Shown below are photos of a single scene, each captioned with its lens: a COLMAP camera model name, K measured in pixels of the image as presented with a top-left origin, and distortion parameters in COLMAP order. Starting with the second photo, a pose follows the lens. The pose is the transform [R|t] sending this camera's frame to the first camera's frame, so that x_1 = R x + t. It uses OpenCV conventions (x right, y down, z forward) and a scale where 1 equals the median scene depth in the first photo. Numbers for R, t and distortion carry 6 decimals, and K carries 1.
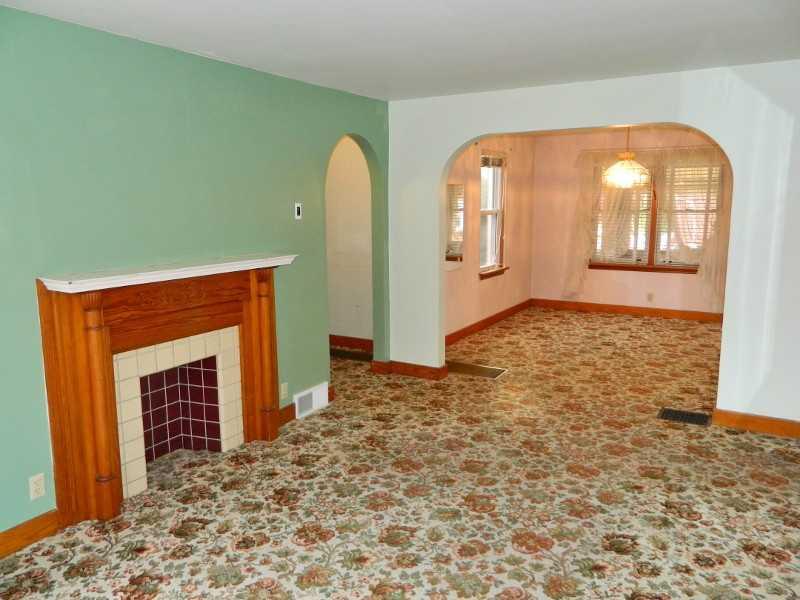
lens RADIAL K [[624.4, 0, 400.0], [0, 624.4, 300.0], [0, 0, 1]] dist [0.046748, 0.002197]
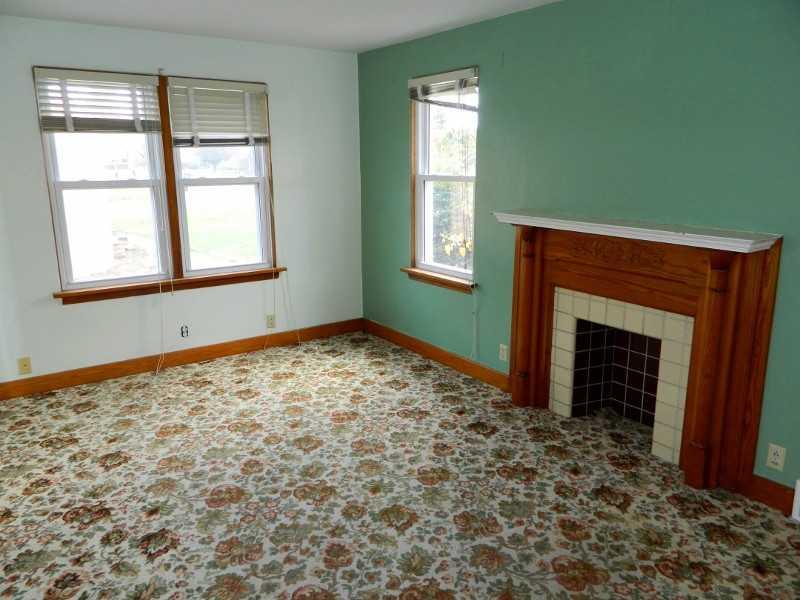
lens RADIAL K [[623.1, 0, 391.4], [0, 623.1, 294.6], [0, 0, 1]] dist [0.047860, 0.001436]
pose [[-0.416803, 0.213941, -0.883462, 0.976247], [-0.142749, 0.944444, 0.296055, -0.276816], [0.897718, 0.249510, -0.363107, 1.613097]]
